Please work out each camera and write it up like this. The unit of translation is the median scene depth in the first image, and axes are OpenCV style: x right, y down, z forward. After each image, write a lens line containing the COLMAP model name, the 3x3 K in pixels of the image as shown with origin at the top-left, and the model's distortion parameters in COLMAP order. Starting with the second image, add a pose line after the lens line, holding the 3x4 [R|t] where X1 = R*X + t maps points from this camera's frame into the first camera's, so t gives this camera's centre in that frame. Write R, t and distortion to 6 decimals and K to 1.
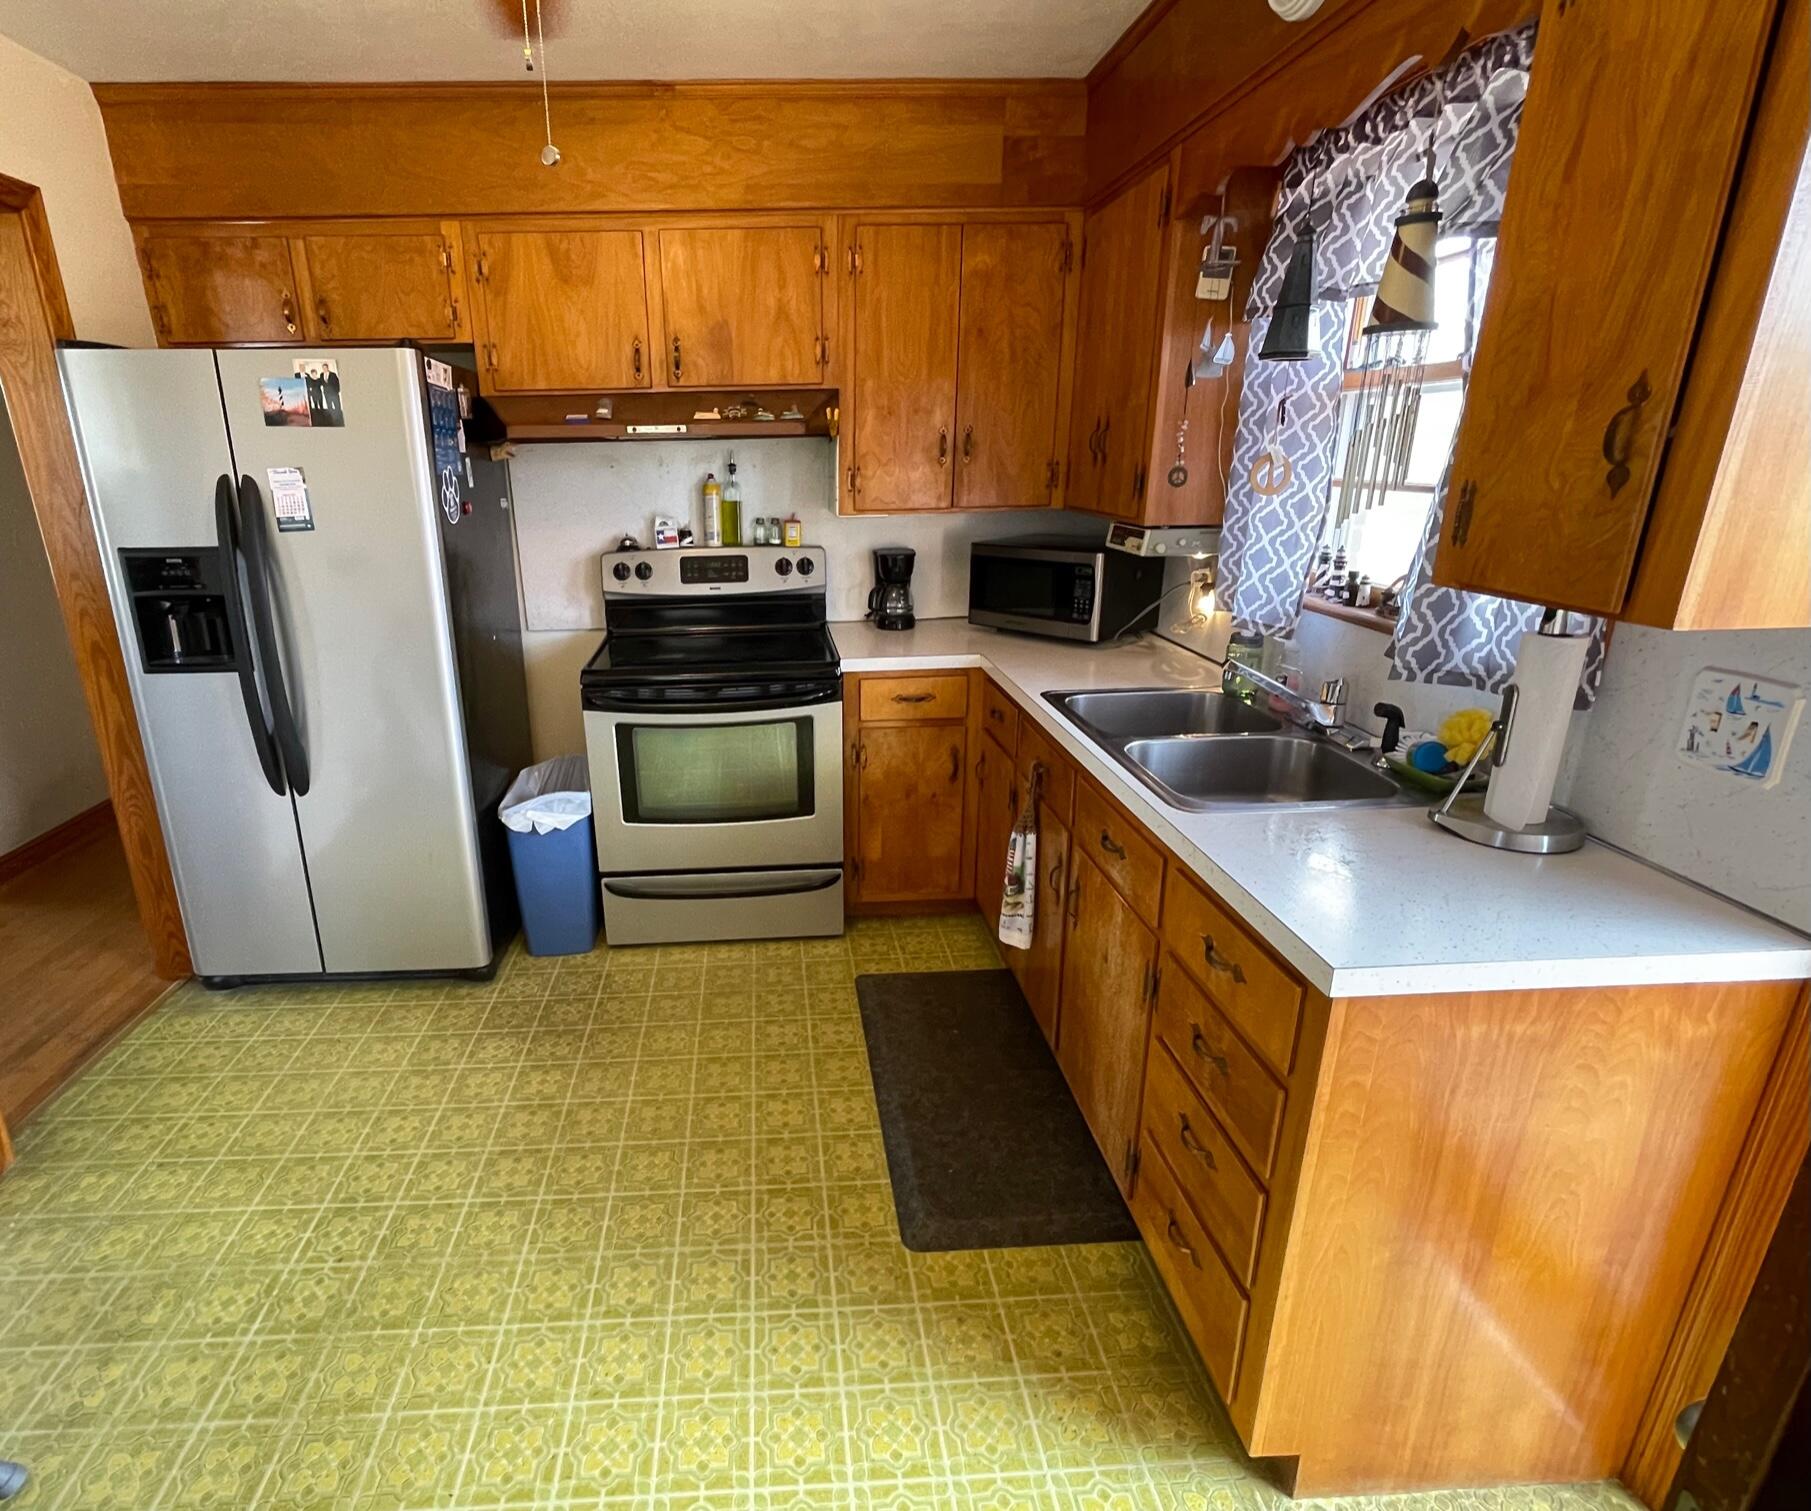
lens RADIAL K [[899.9, 0, 903.4], [0, 899.9, 764.8], [0, 0, 1]] dist [0.004766, -0.000844]
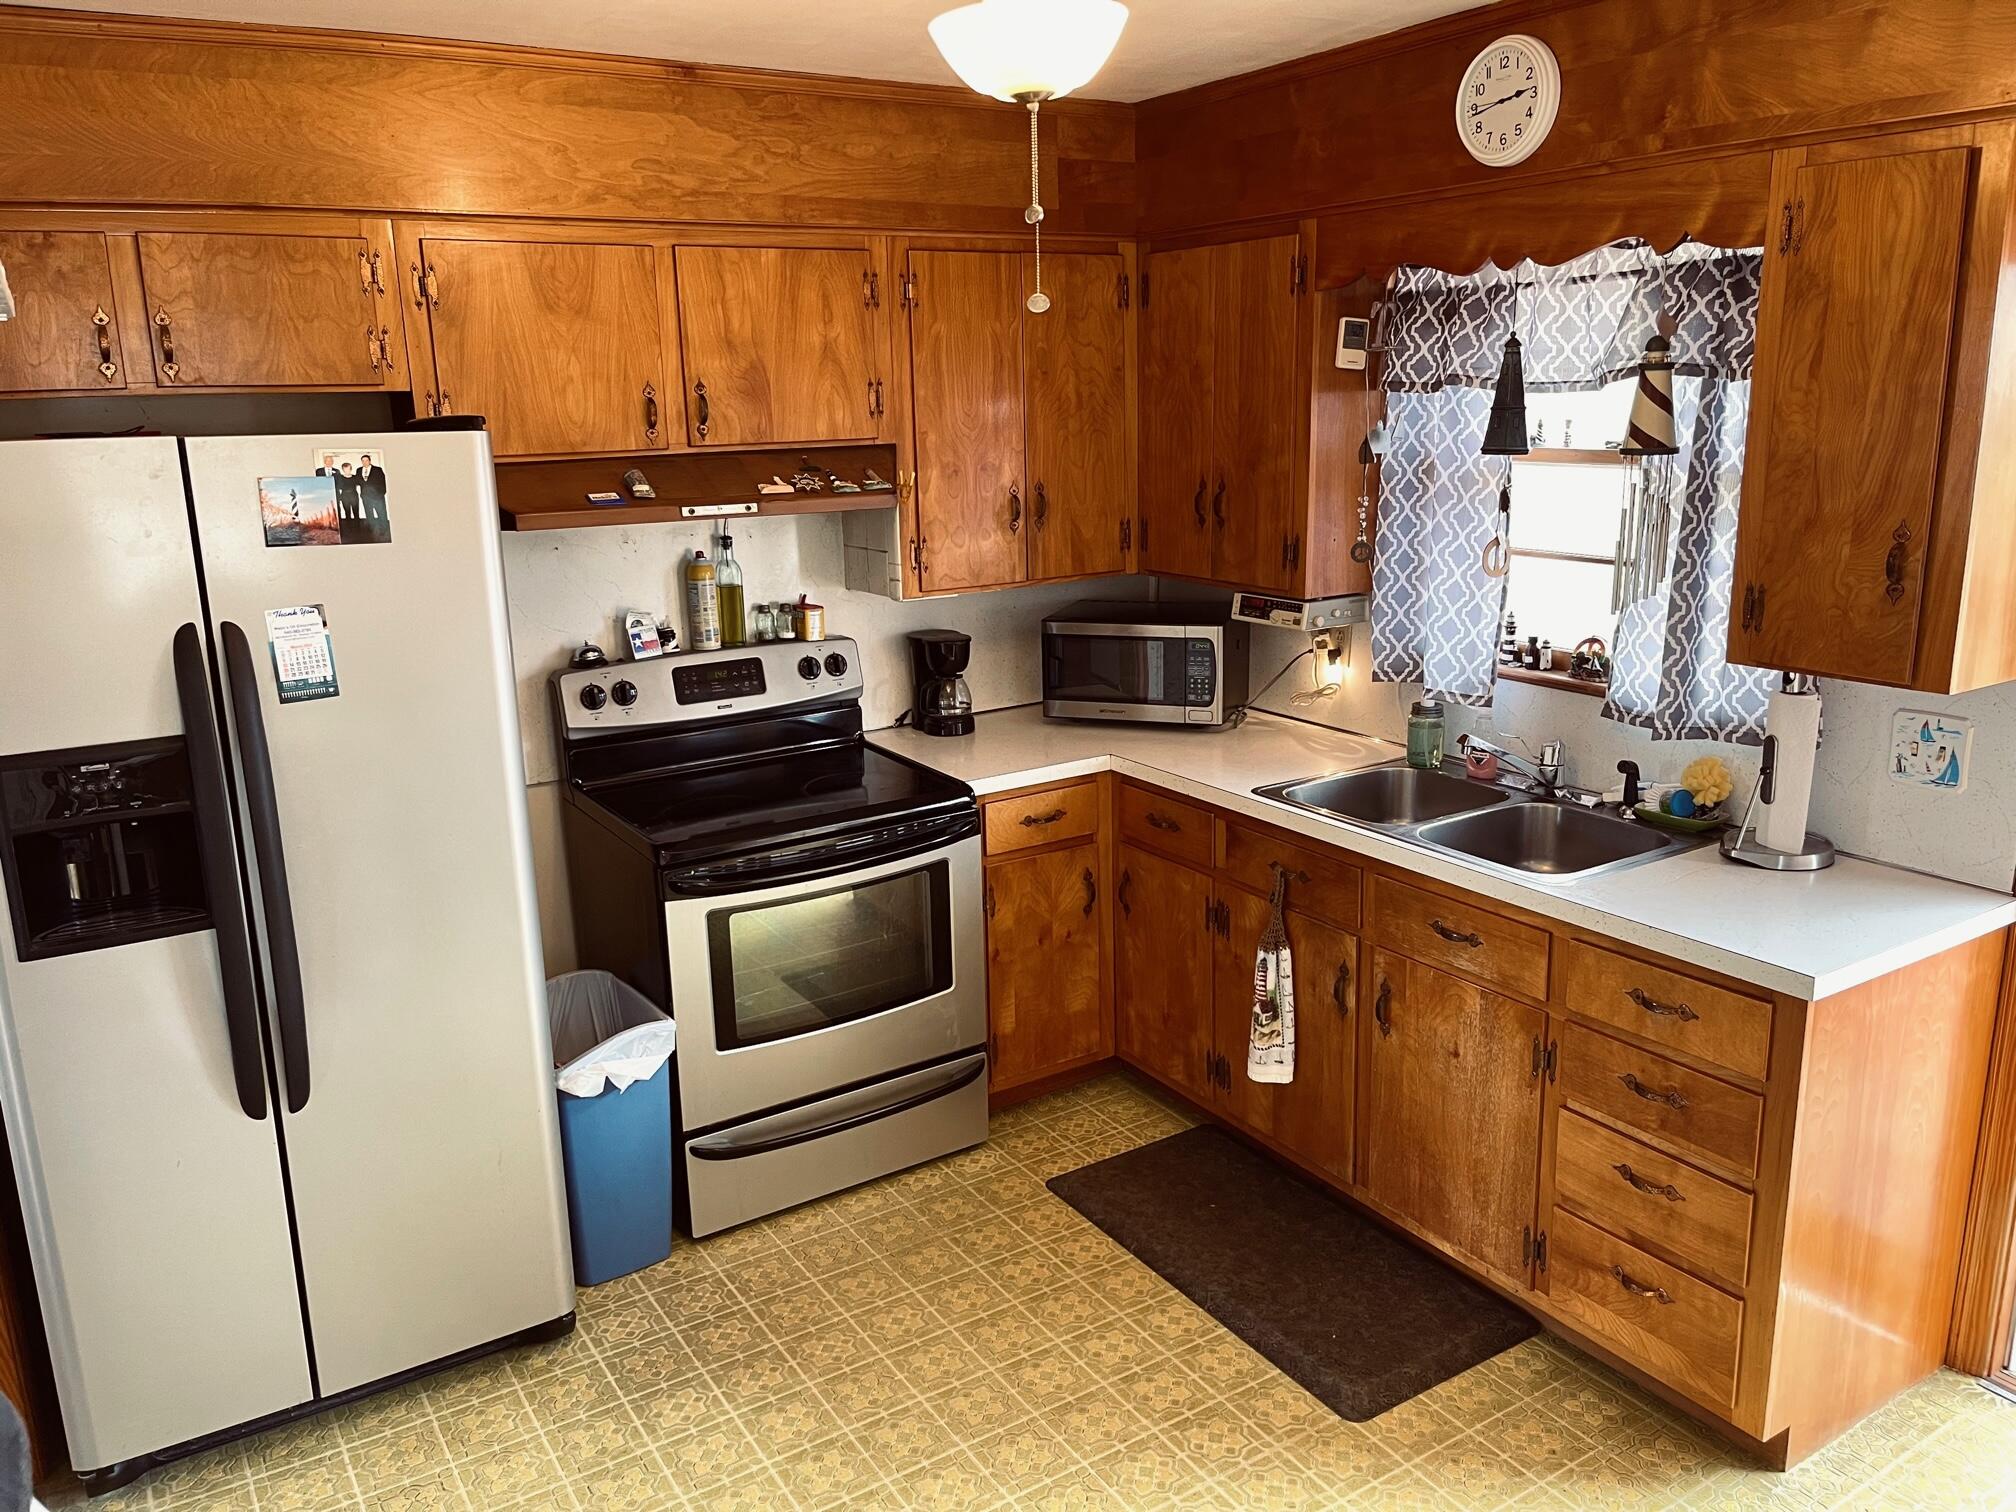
lens RADIAL K [[1520.2, 0, 1011.1], [0, 1520.2, 757.1], [0, 0, 1]] dist [0.079550, -0.076445]
pose [[0.868052, -0.120986, 0.481506, -0.731165], [0.161688, 0.985871, -0.043772, -0.081072], [-0.469406, 0.115850, 0.875349, -0.201535]]
